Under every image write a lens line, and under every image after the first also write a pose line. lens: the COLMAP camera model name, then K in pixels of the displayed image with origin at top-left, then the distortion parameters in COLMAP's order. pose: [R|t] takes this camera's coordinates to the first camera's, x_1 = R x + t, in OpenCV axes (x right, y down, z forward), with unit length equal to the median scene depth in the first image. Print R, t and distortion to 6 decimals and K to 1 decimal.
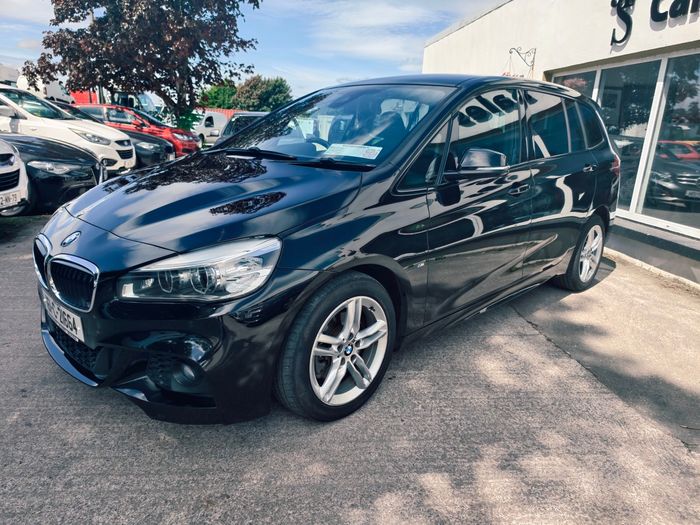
lens RADIAL K [[494.0, 0, 350.0], [0, 494.0, 262.5], [0, 0, 1]] dist [0.022128, -0.025540]
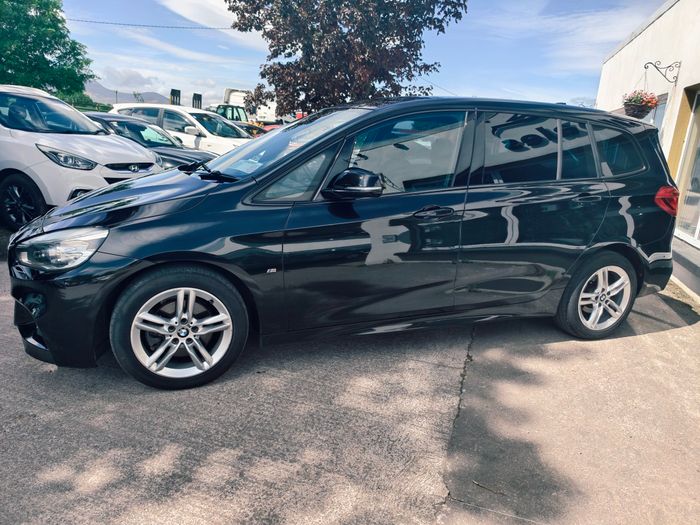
lens RADIAL K [[497.6, 0, 341.2], [0, 497.6, 249.3], [0, 0, 1]] dist [0.059195, -0.068114]
pose [[0.908679, 0.101748, -0.404907, 0.416342], [-0.128028, 0.991031, -0.038283, -0.011997], [0.397380, 0.086627, 0.913556, 0.020262]]
